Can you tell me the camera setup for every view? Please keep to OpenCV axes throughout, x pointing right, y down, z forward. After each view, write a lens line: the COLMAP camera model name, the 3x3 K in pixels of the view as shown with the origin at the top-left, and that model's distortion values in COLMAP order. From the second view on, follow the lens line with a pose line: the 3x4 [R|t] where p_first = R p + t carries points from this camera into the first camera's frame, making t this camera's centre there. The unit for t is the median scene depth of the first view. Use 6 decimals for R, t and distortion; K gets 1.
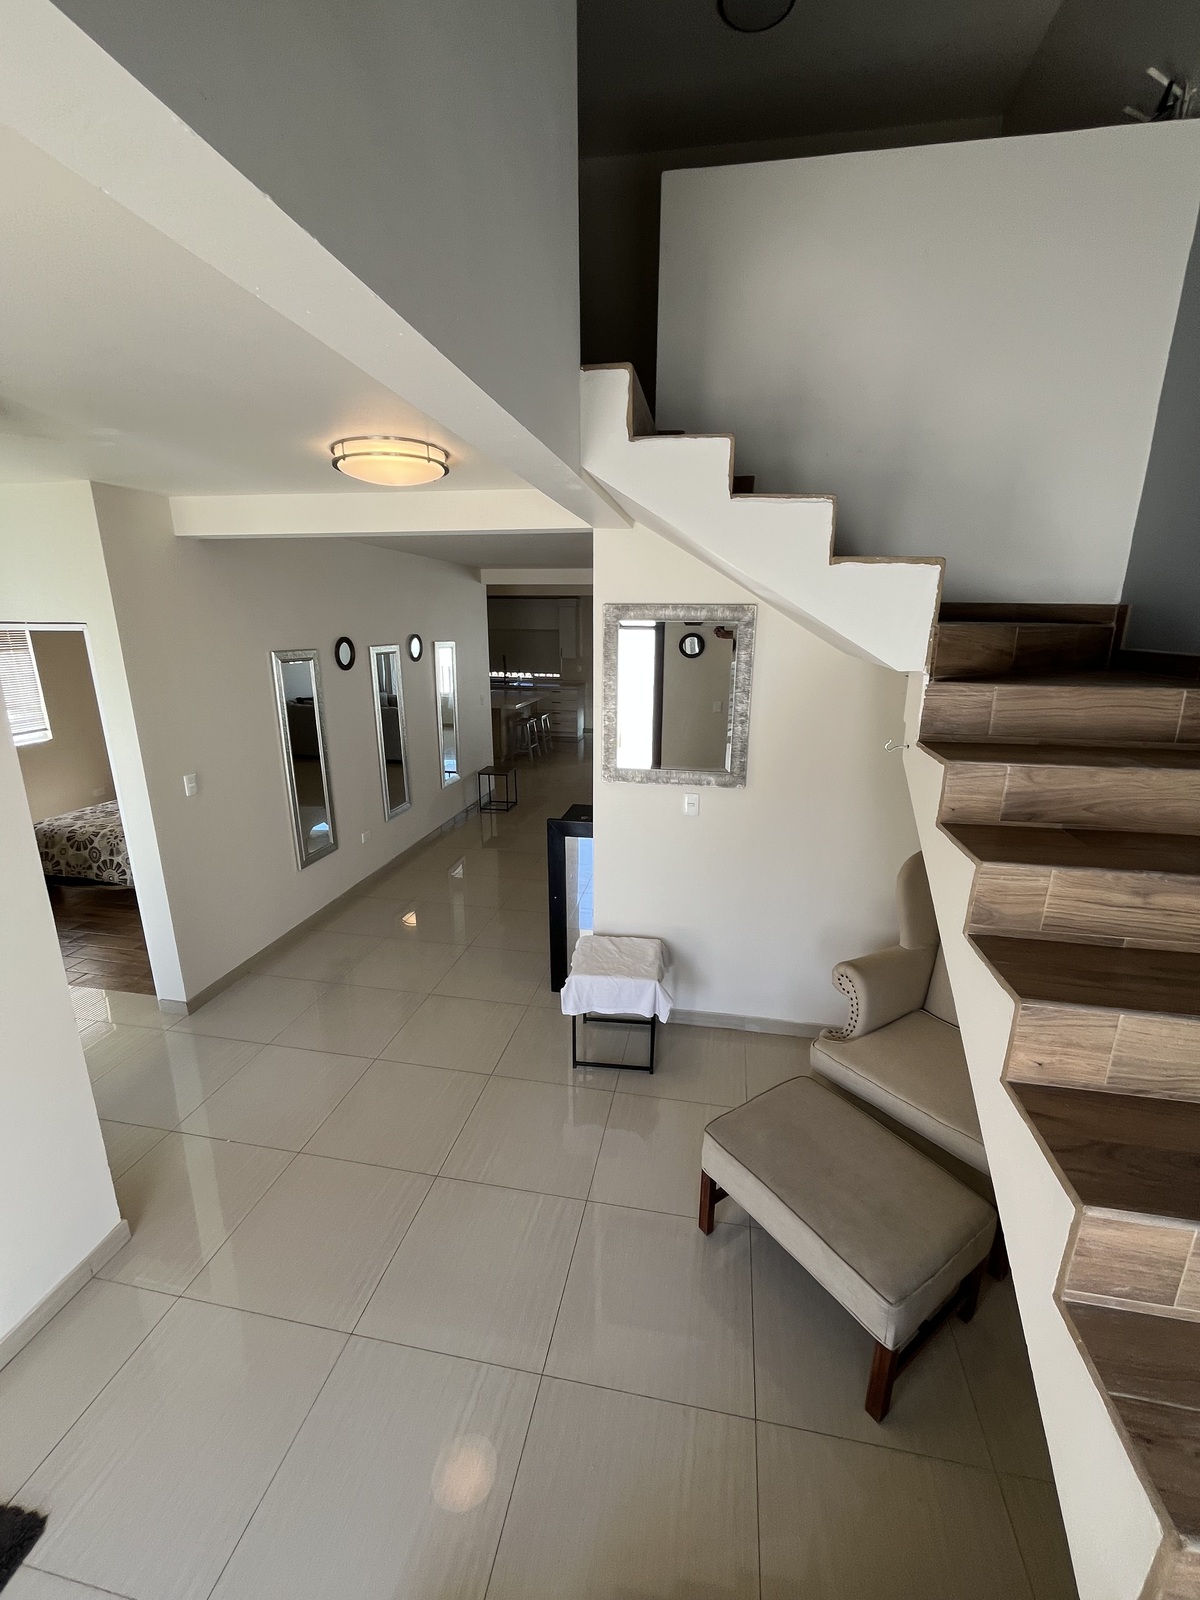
lens RADIAL K [[653.5, 0, 599.0], [0, 653.5, 804.6], [0, 0, 1]] dist [-0.001202, -0.000668]
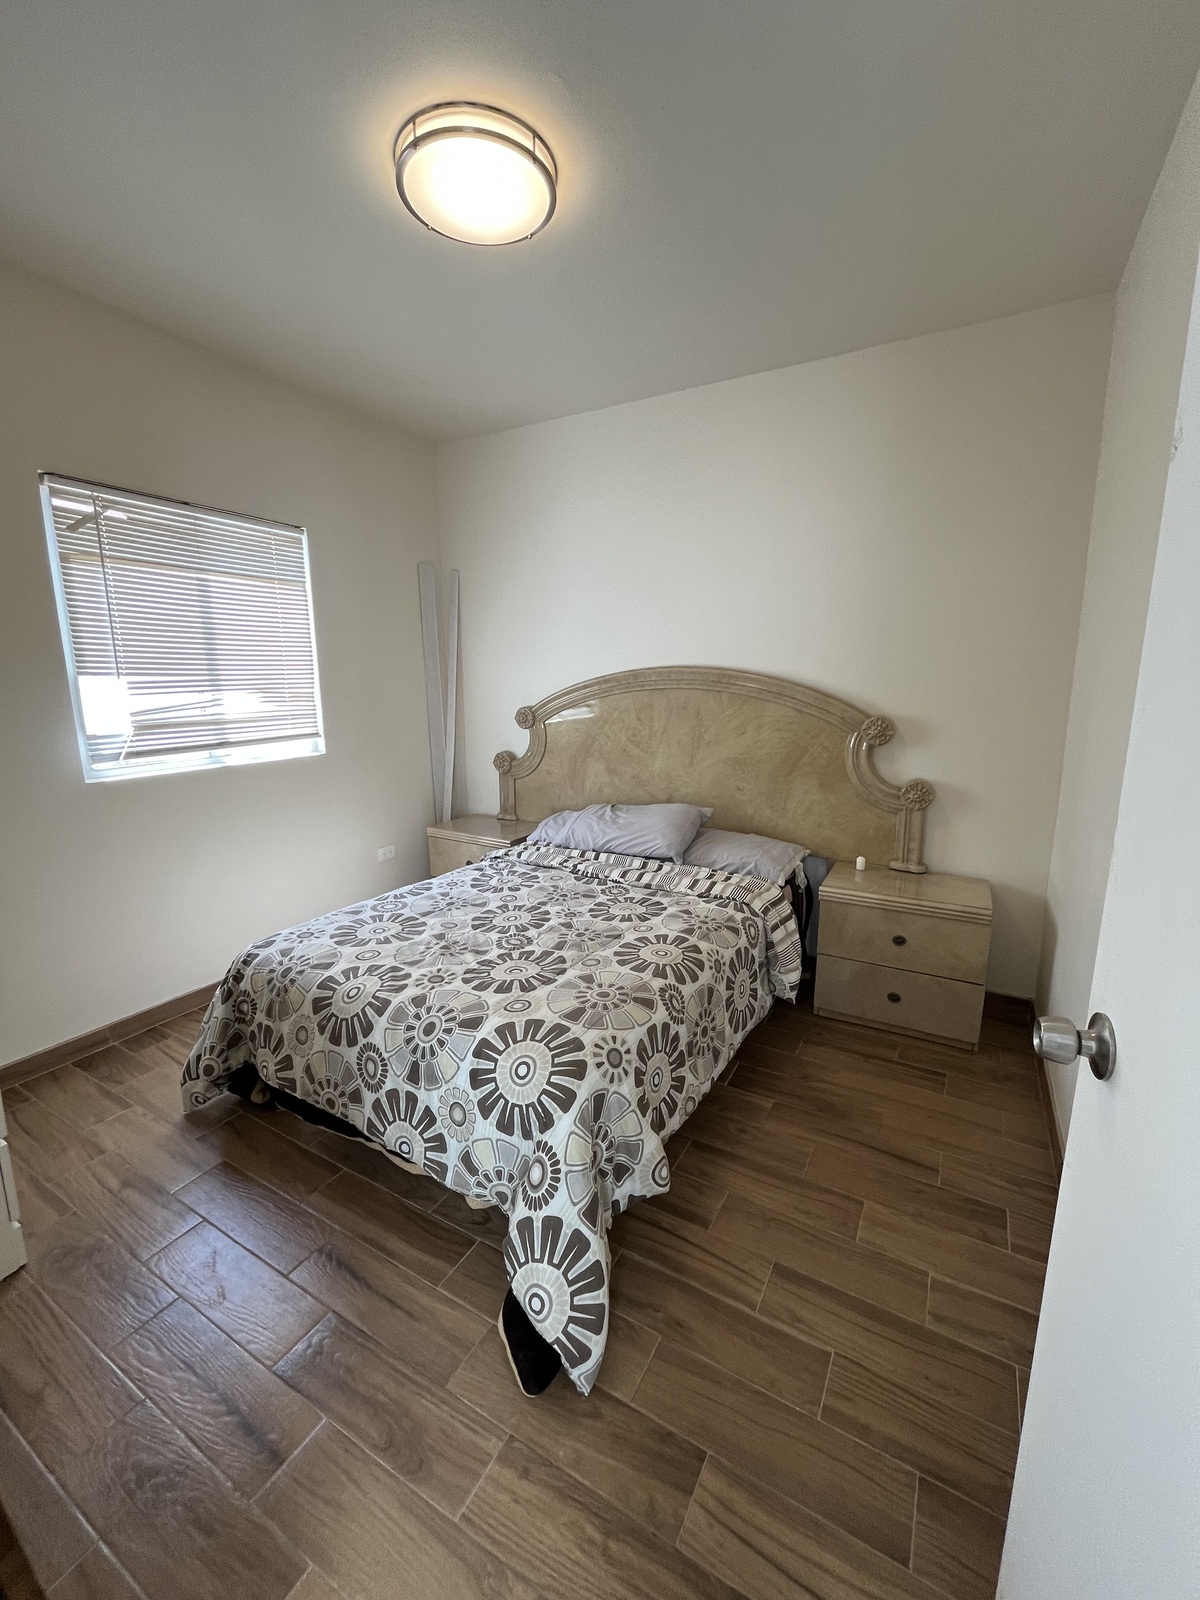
lens RADIAL K [[653.5, 0, 600.6], [0, 653.5, 800.6], [0, 0, 1]] dist [-0.001202, -0.000668]
pose [[0.946881, 0.046795, -0.318161, -0.547968], [-0.072349, 0.994991, -0.068976, -0.049658], [0.313340, 0.088330, 0.945524, 0.690329]]
